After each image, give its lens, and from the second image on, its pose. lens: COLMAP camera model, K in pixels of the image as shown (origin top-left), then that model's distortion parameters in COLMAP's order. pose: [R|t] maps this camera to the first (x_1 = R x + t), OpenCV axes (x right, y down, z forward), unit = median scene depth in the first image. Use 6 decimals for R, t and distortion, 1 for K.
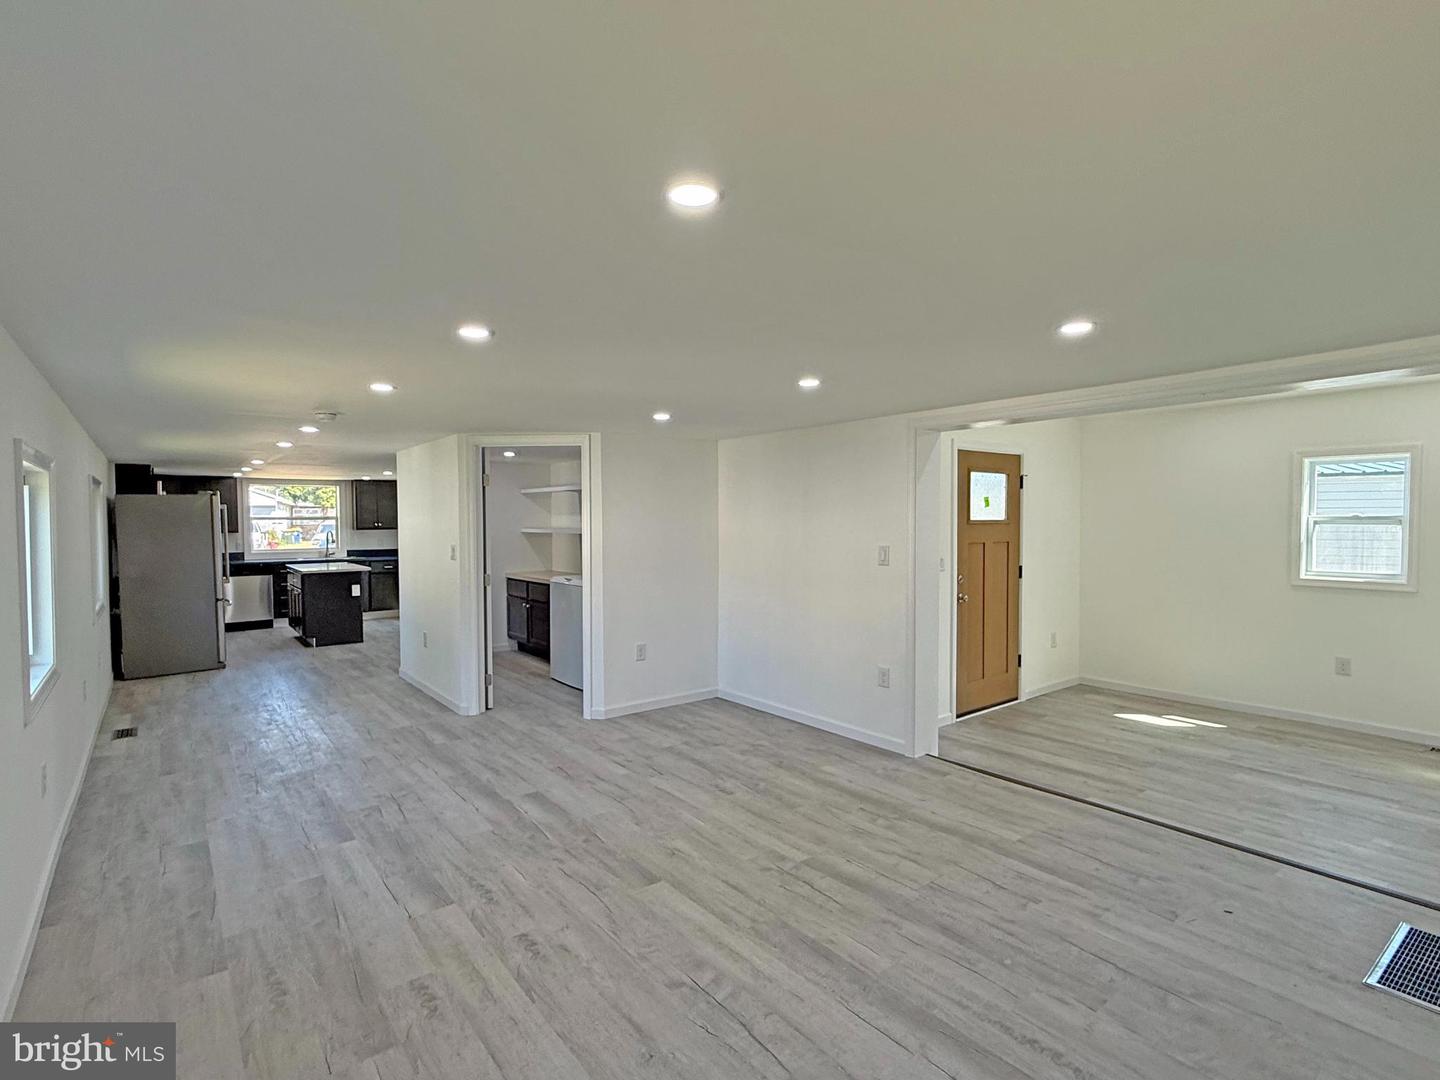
lens RADIAL K [[726.4, 0, 721.7], [0, 726.4, 539.6], [0, 0, 1]] dist [-0.000603, 0.000006]
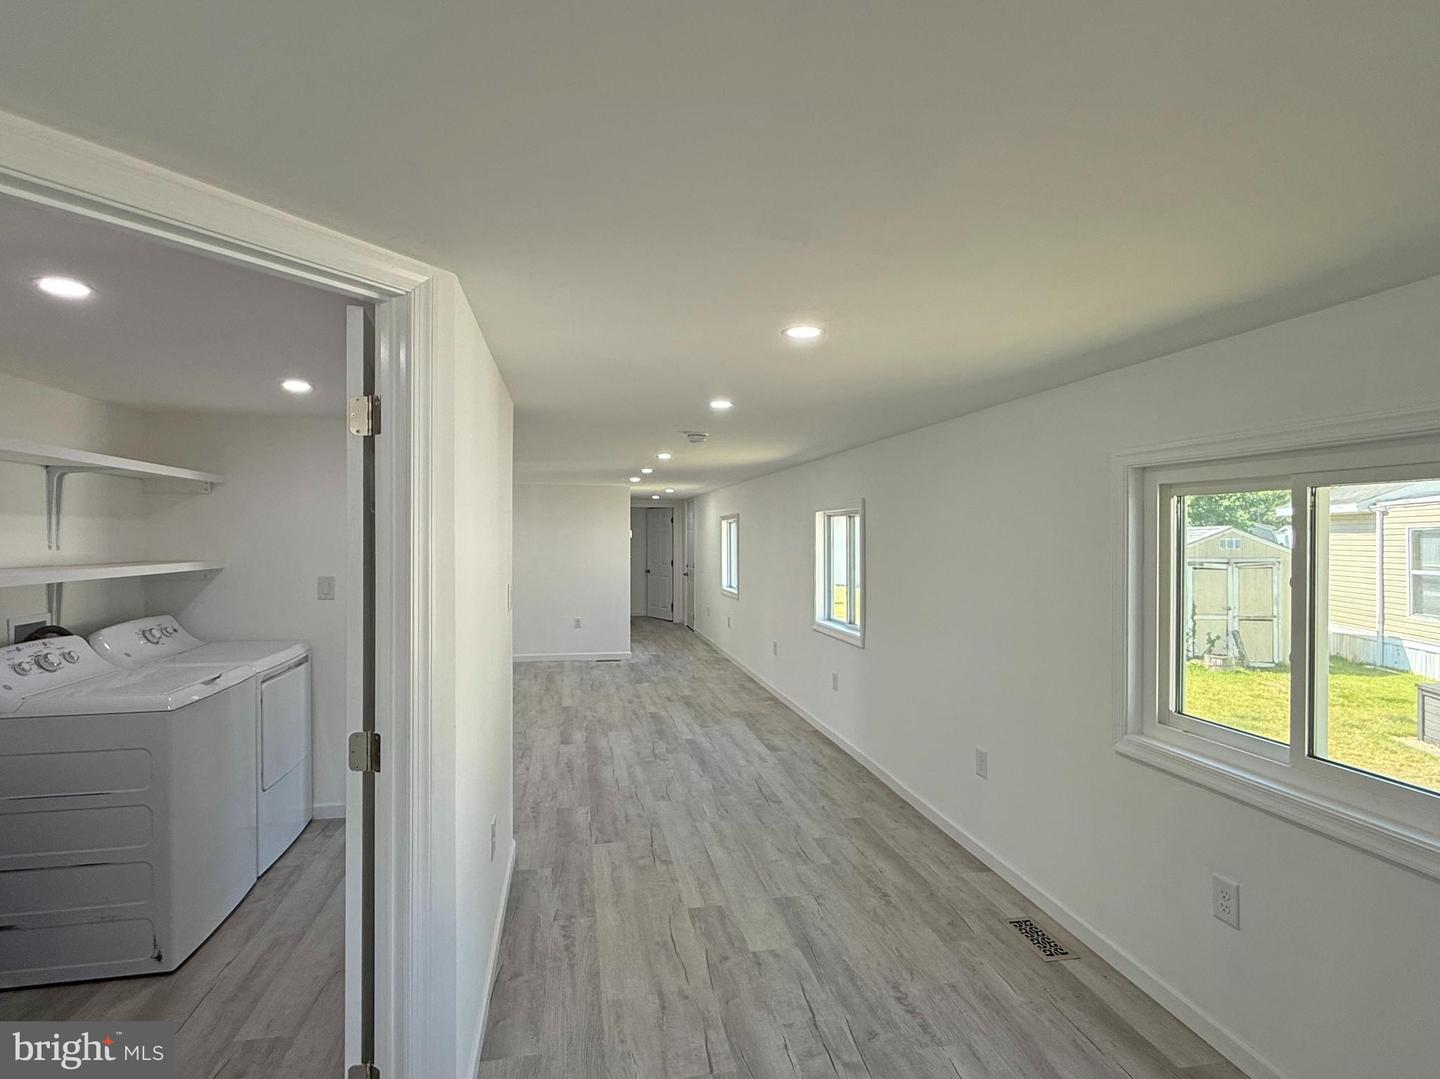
lens RADIAL K [[726.4, 0, 712.9], [0, 726.4, 536.7], [0, 0, 1]] dist [-0.000603, 0.000006]
pose [[-0.891803, 0.001255, 0.452423, -0.999122], [0.013082, 0.999650, 0.023013, -0.054343], [-0.452236, 0.026441, -0.891506, 1.856212]]
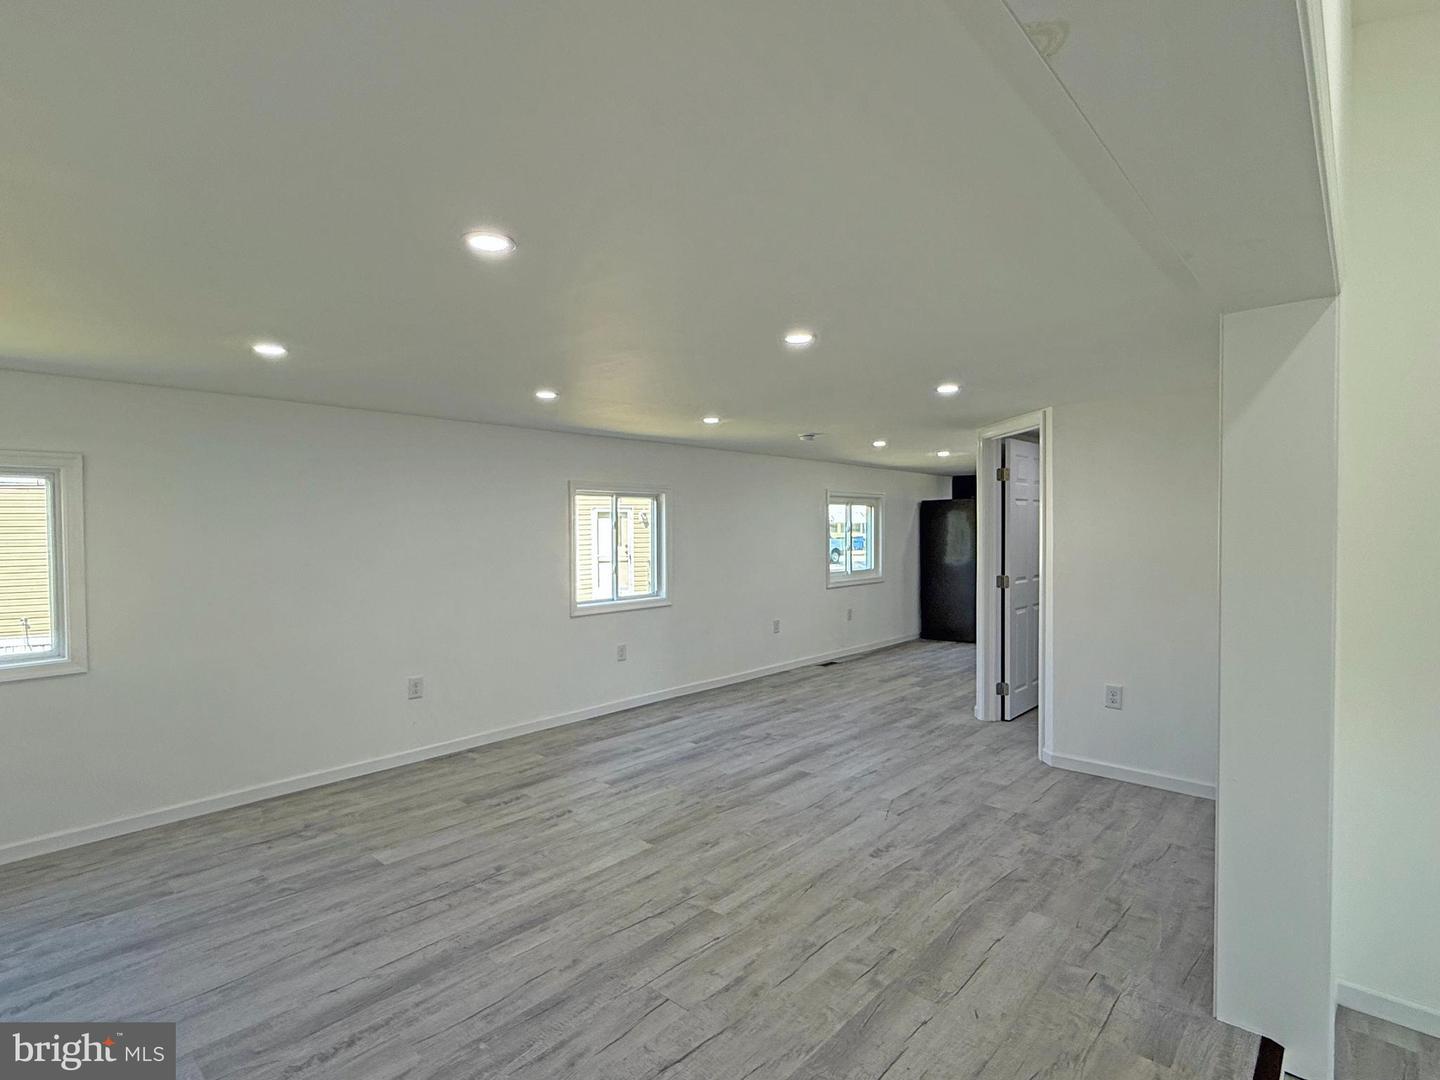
lens RADIAL K [[726.4, 0, 716.7], [0, 726.4, 535.7], [0, 0, 1]] dist [-0.000603, 0.000006]
pose [[0.165383, 0.017654, -0.986071, 0.691321], [-0.022680, 0.999643, 0.014093, -0.010907], [0.985969, 0.020034, 0.165725, 0.617661]]
